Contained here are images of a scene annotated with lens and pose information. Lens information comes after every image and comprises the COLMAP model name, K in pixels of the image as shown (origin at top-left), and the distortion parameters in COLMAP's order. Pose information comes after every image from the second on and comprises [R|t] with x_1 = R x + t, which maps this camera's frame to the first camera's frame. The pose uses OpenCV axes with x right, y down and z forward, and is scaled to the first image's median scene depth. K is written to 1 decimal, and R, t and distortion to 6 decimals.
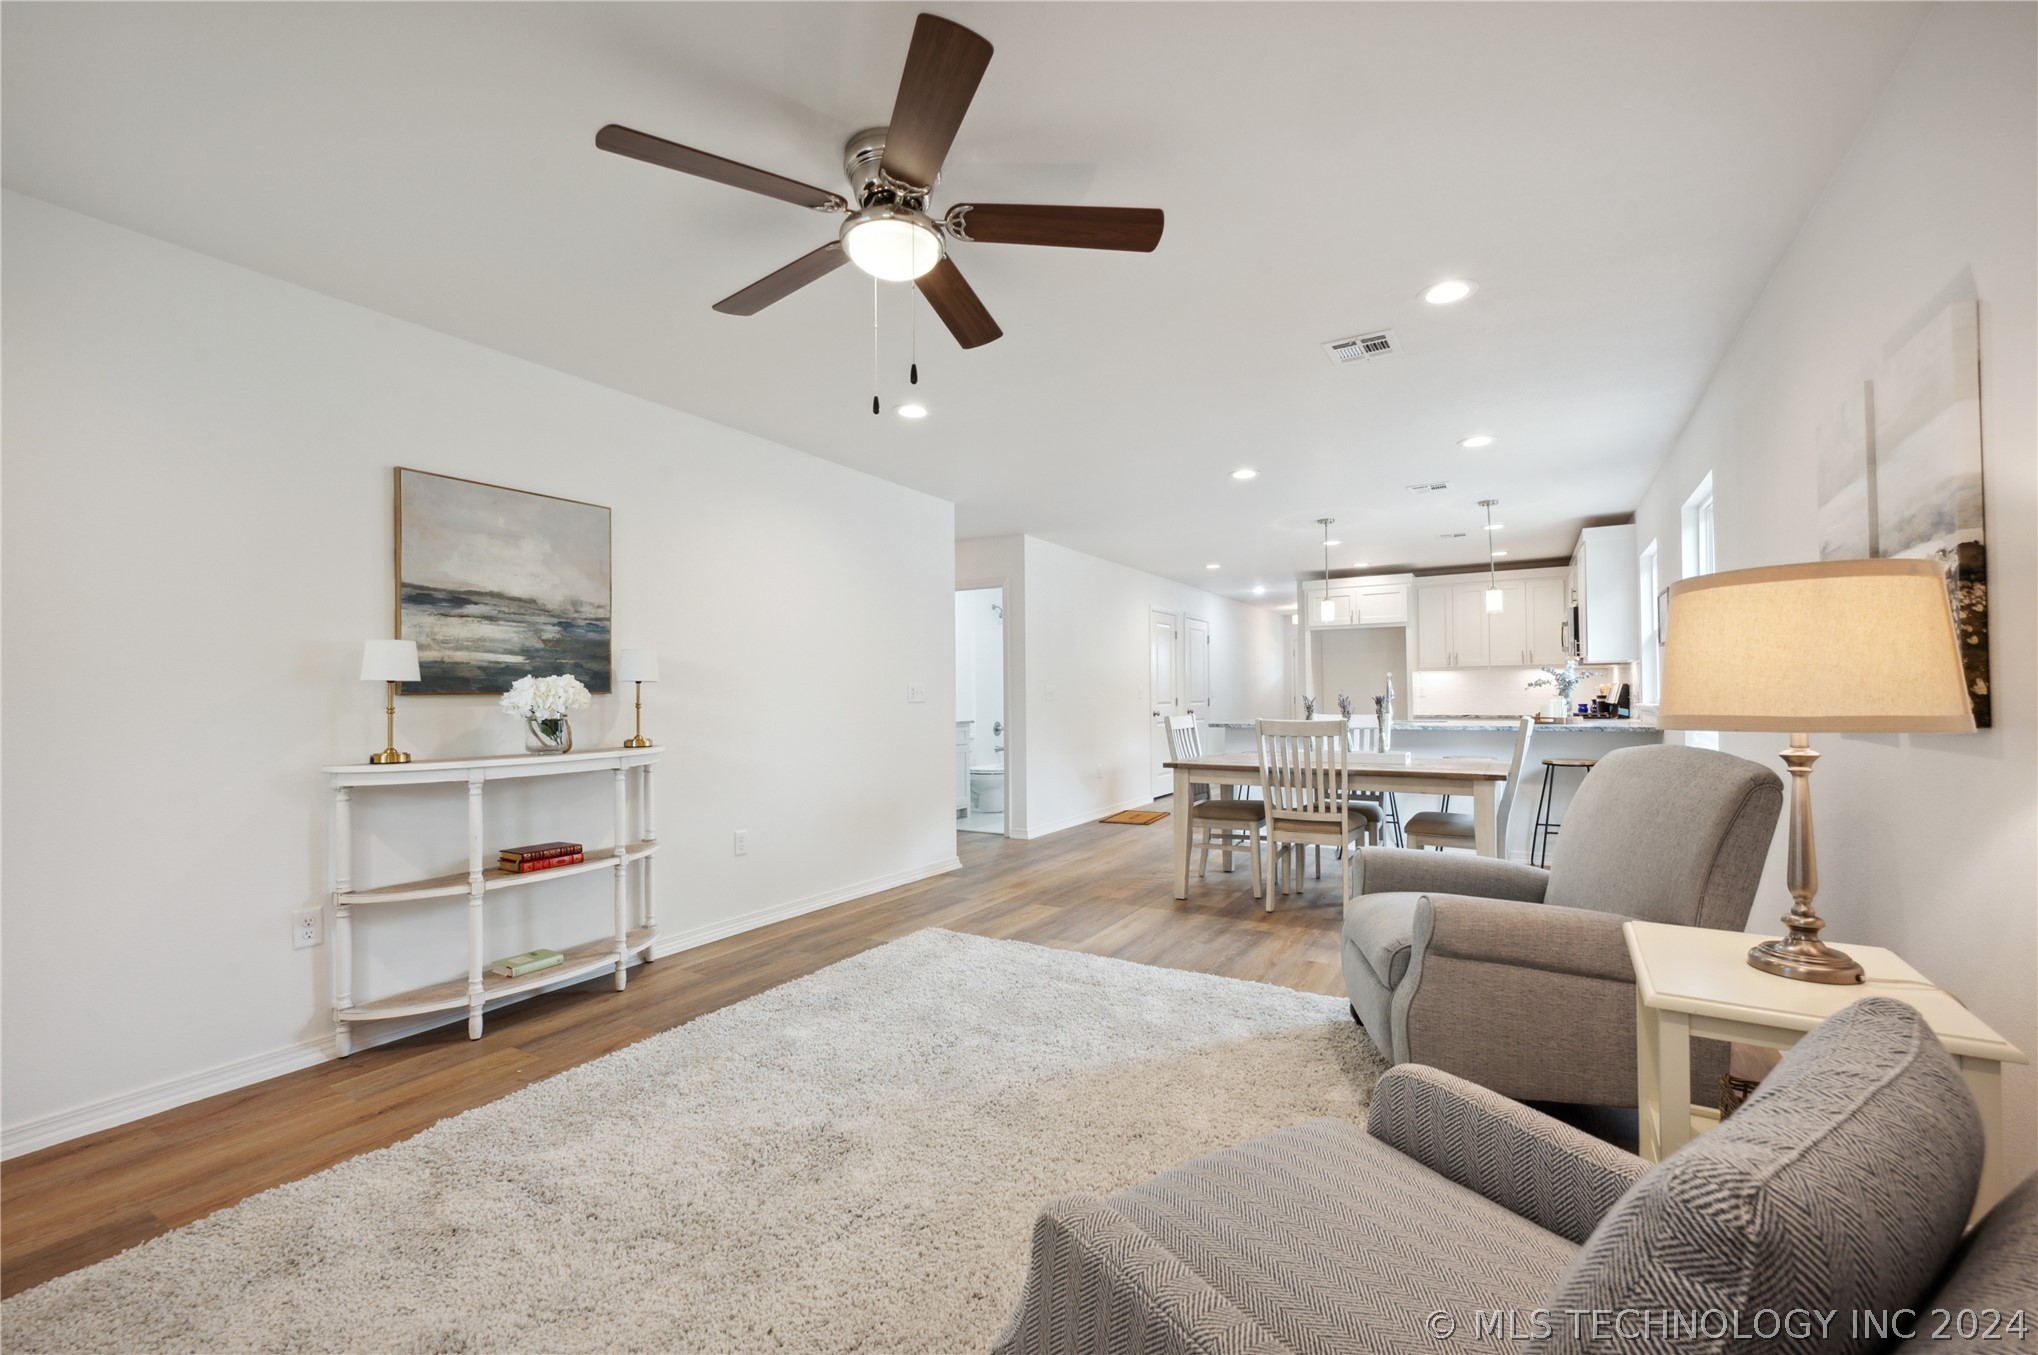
lens RADIAL K [[851.4, 0, 1024.9], [0, 851.4, 695.9], [0, 0, 1]] dist [0.001106, -0.000048]
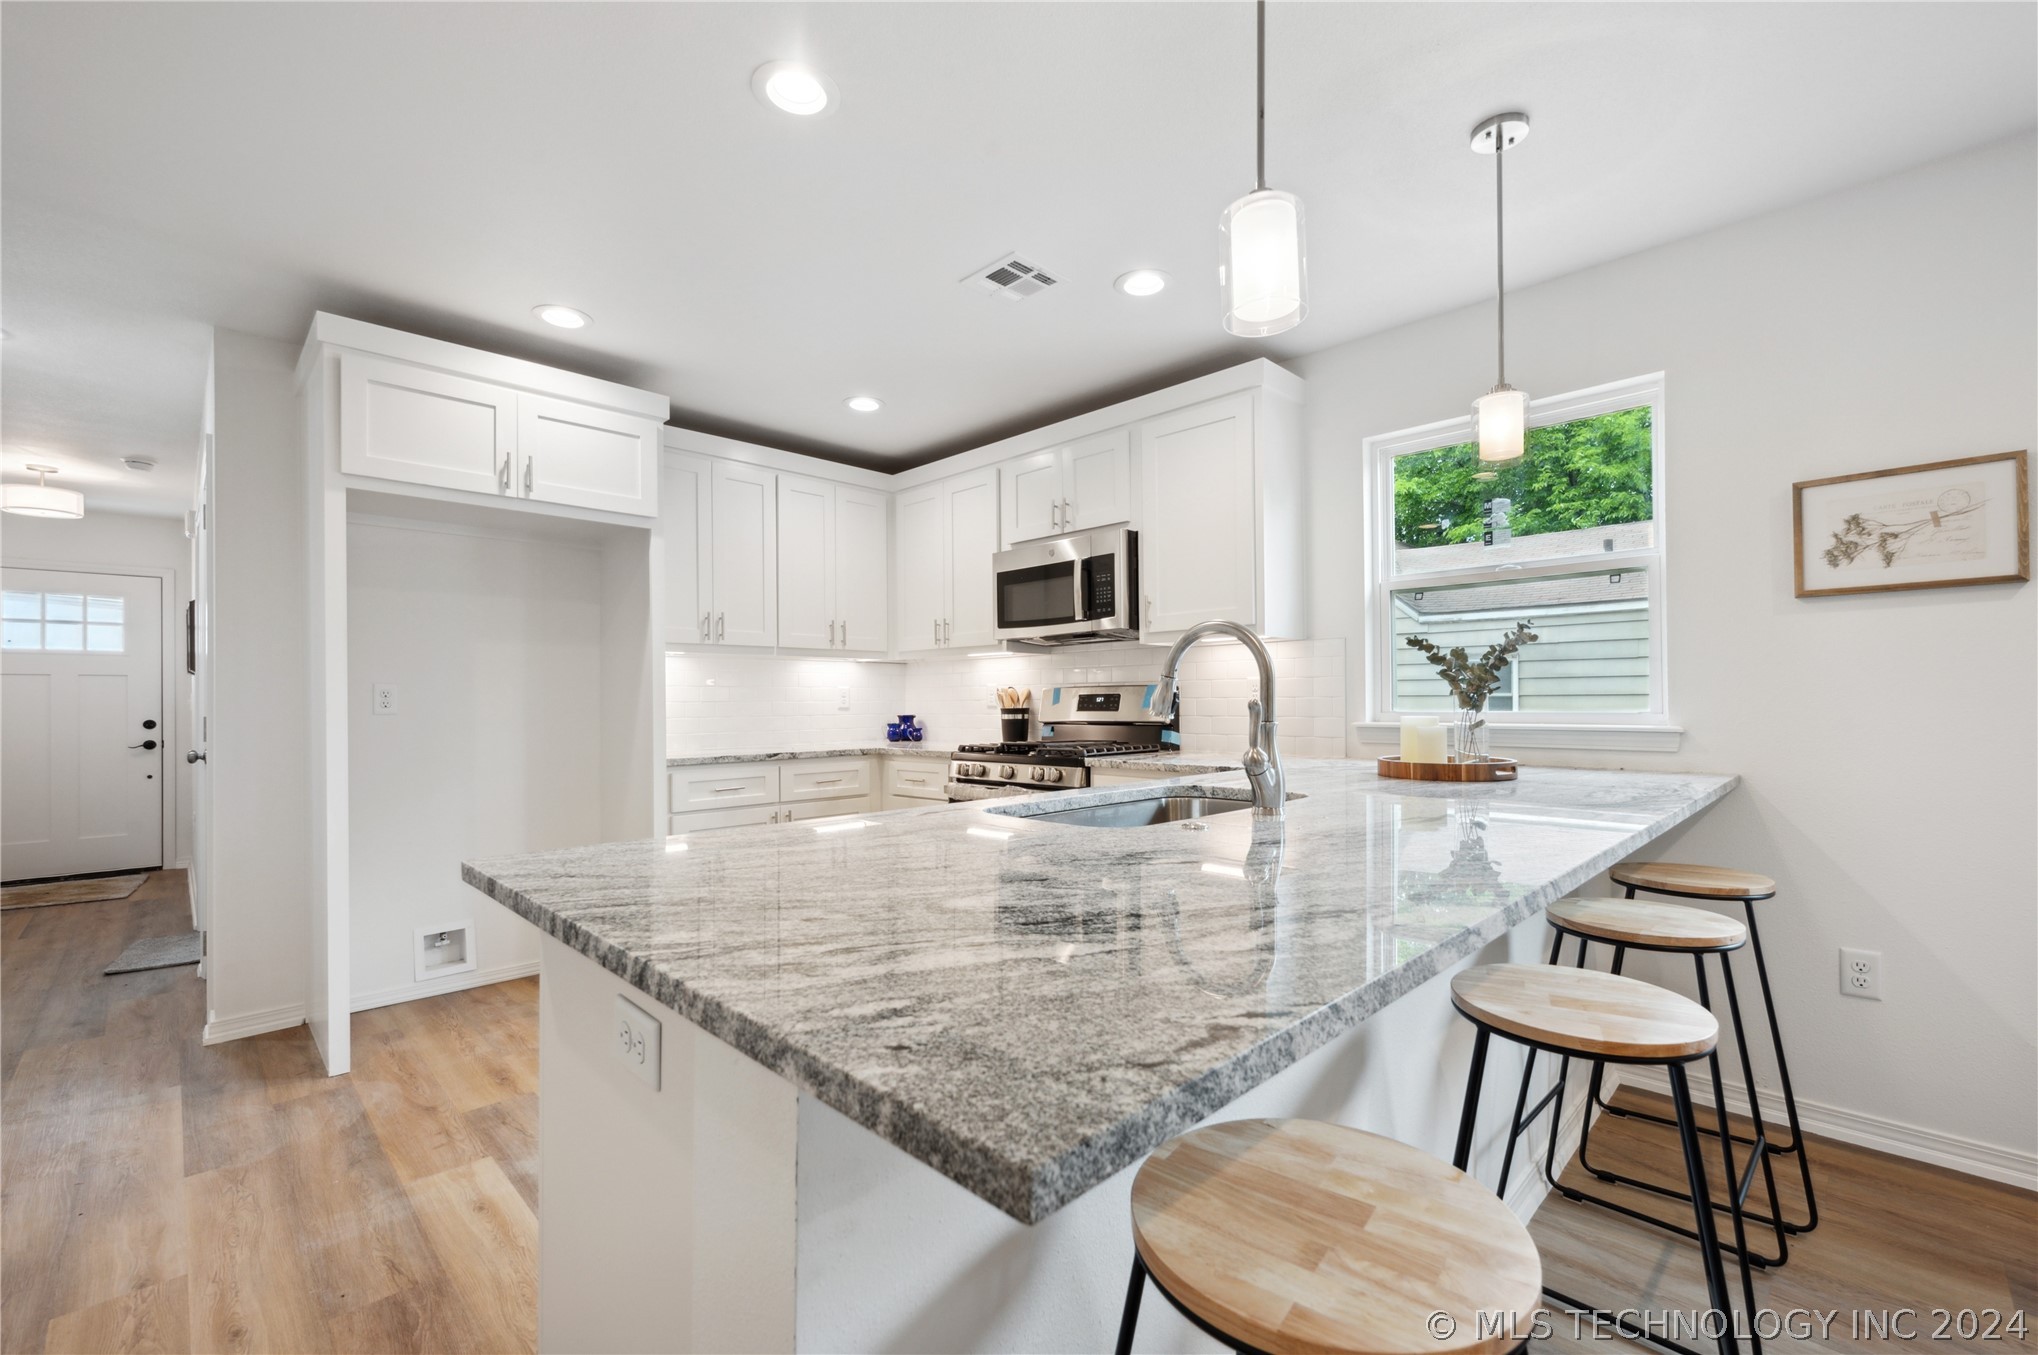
lens RADIAL K [[851.4, 0, 1024.9], [0, 851.4, 695.9], [0, 0, 1]] dist [0.001106, -0.000048]
pose [[0.247619, 0.010777, 0.968797, 0.238333], [0.004733, 0.999913, -0.012333, -0.002459], [-0.968846, 0.007639, 0.247547, 1.490881]]
